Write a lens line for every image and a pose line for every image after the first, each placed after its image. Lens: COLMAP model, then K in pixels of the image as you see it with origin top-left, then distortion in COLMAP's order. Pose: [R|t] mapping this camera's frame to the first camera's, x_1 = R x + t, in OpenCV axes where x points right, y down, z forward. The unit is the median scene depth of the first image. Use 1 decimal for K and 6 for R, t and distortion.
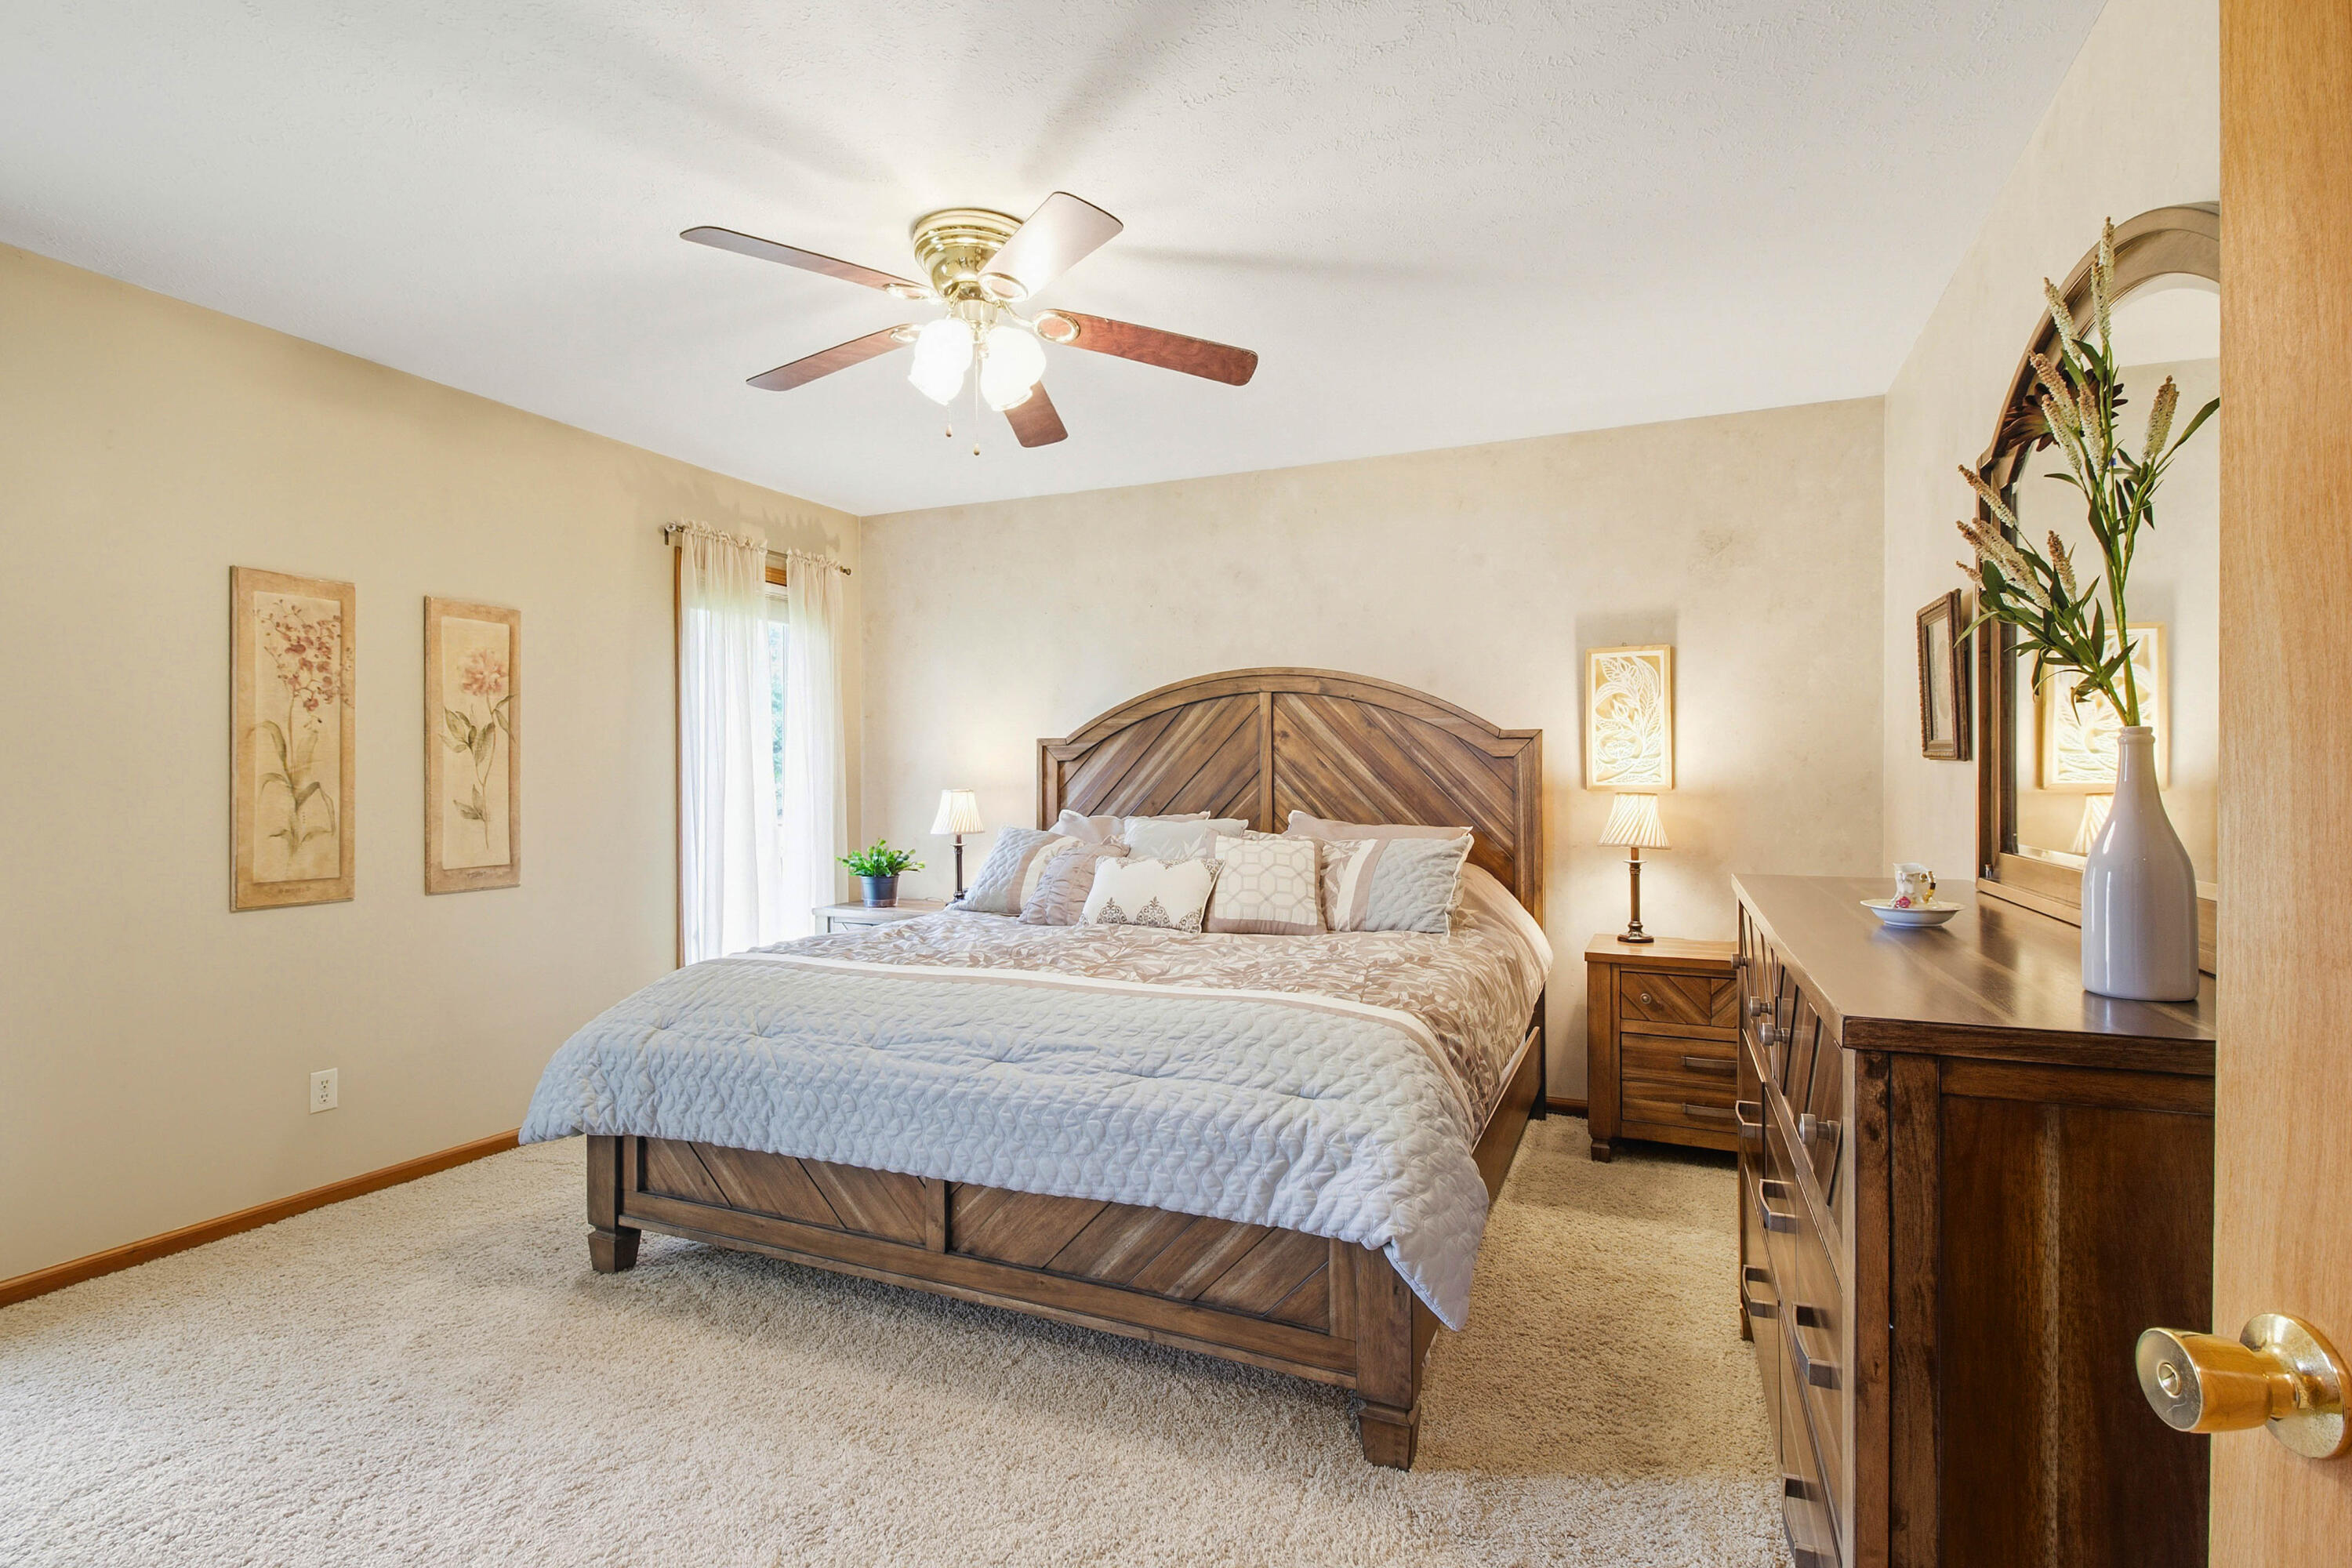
lens RADIAL K [[1098.7, 0, 1166.9], [0, 1098.7, 773.8], [0, 0, 1]] dist [-0.000462, -0.000068]
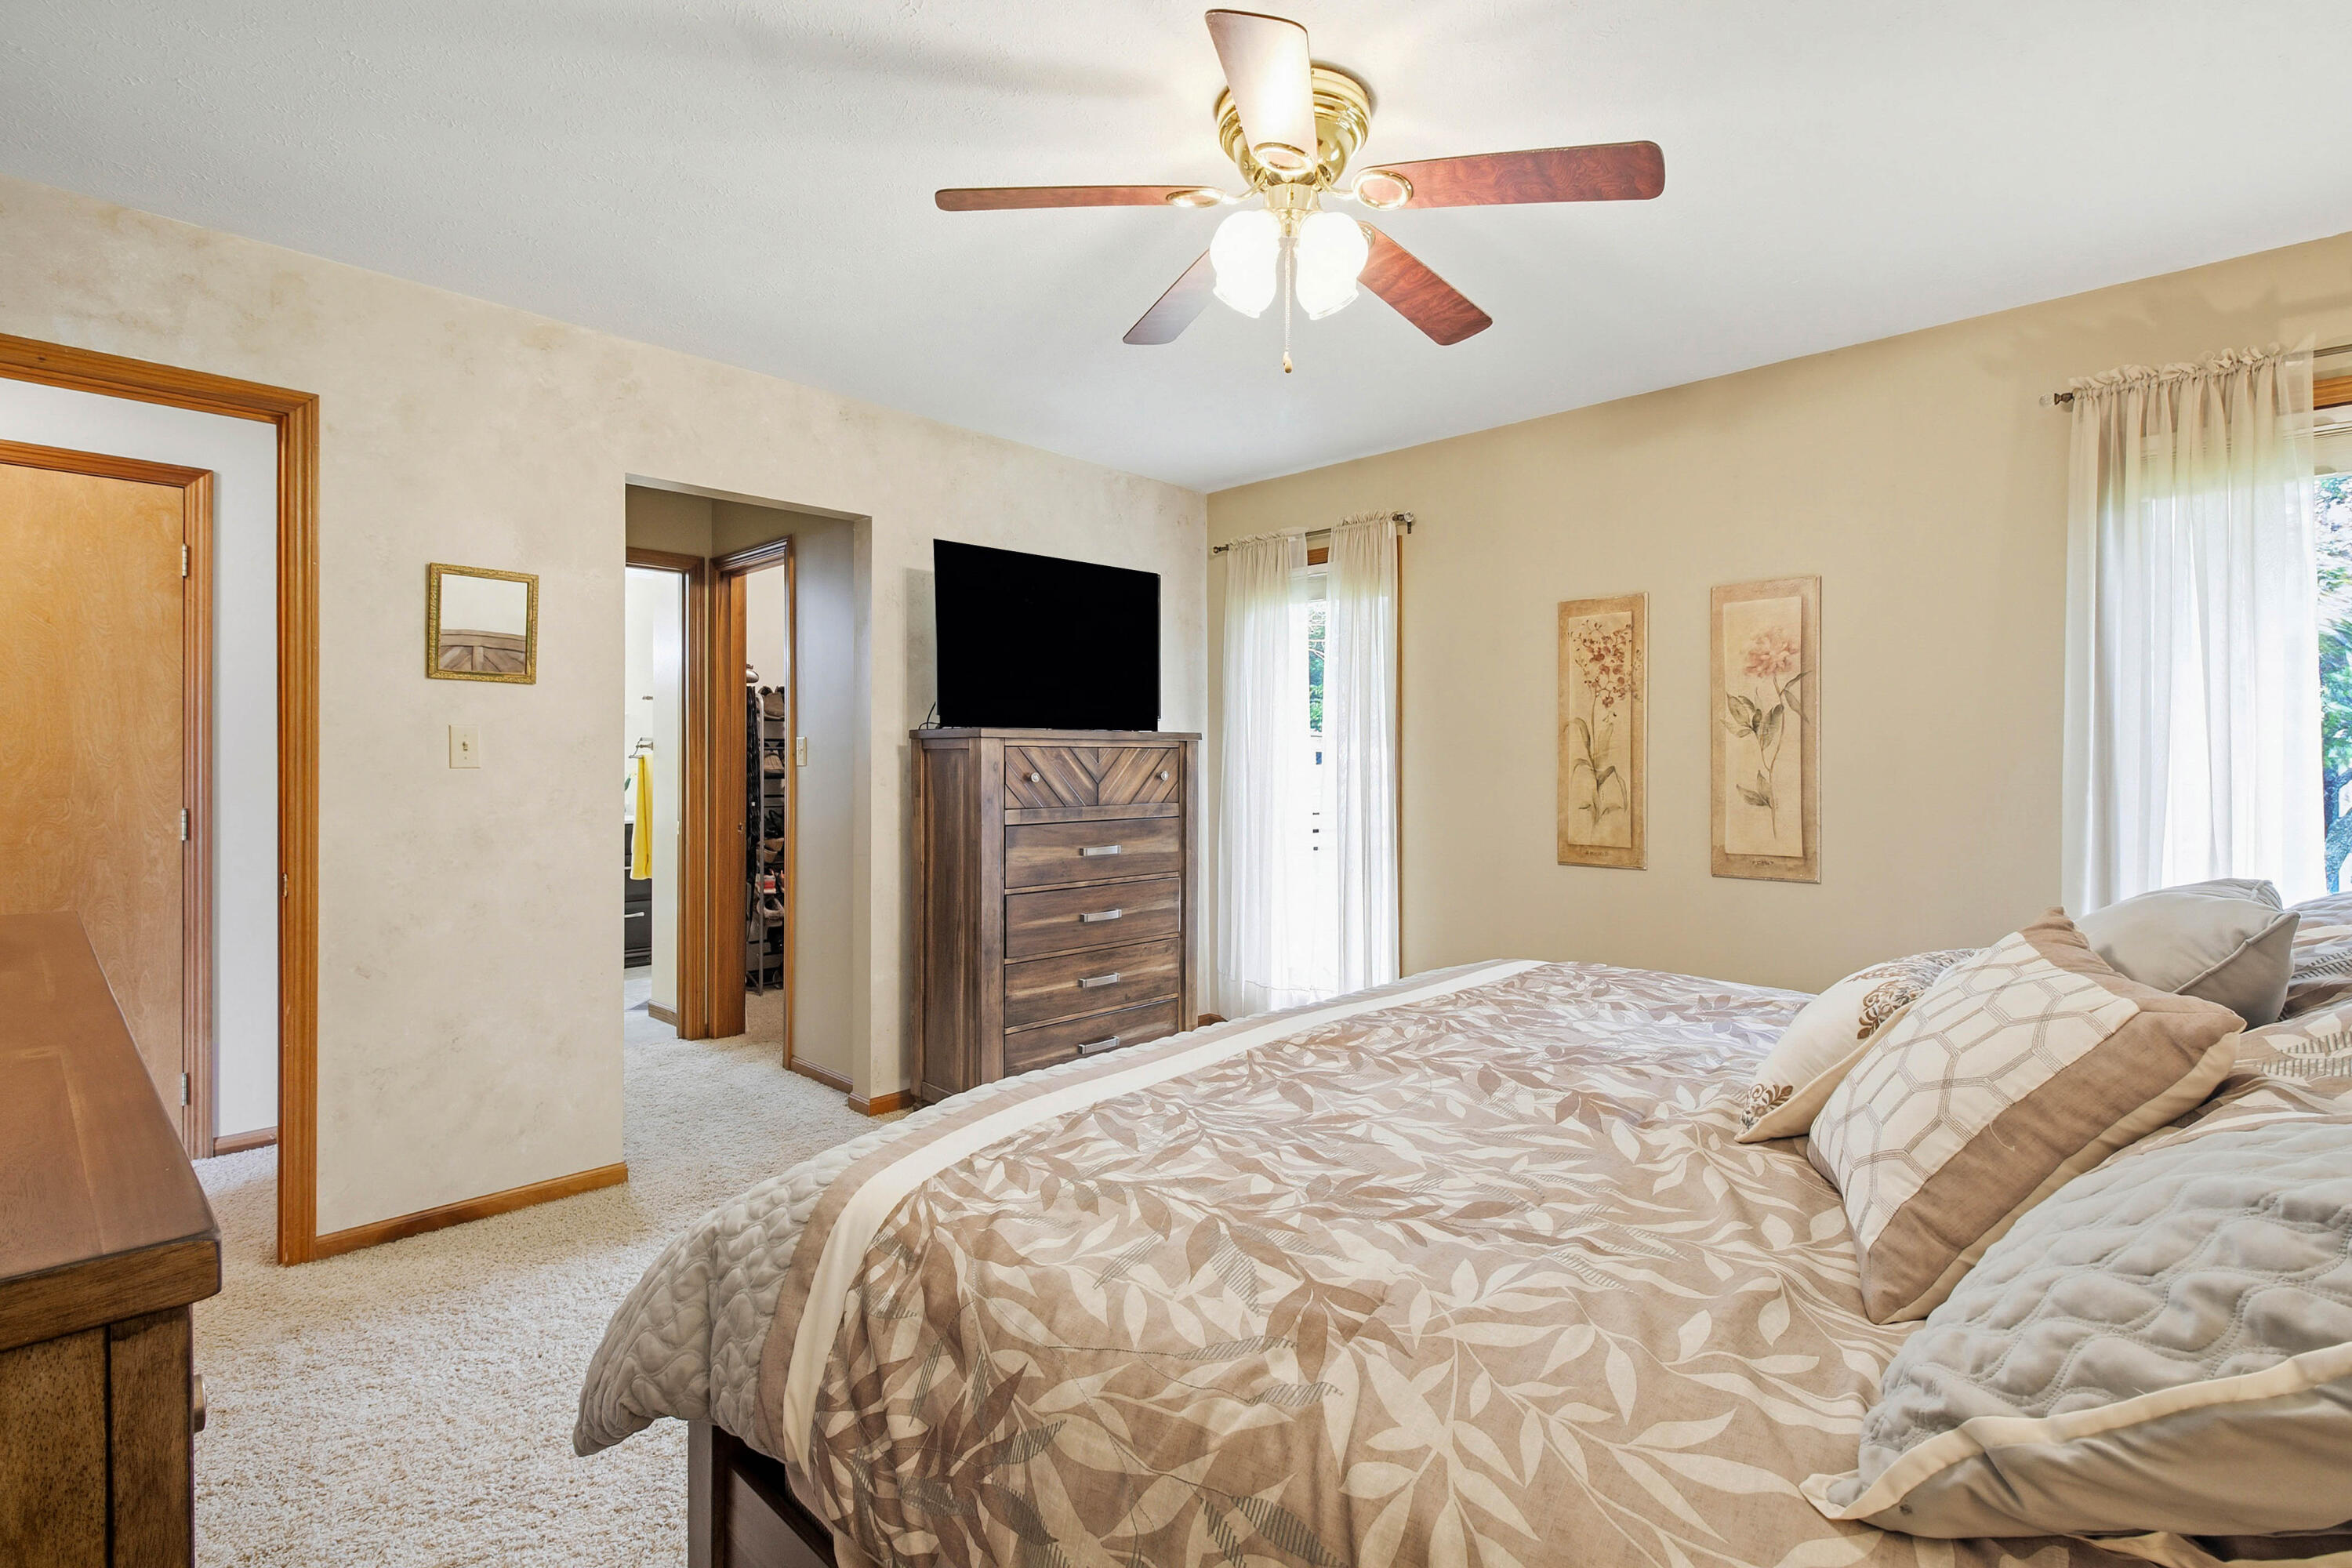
lens RADIAL K [[1098.7, 0, 1164.6], [0, 1098.7, 777.0], [0, 0, 1]] dist [-0.000462, -0.000068]
pose [[-0.337521, -0.001825, -0.941316, 0.513293], [-0.008439, 0.999964, 0.001087, 0.021789], [0.941280, 0.008311, -0.337524, 0.933144]]
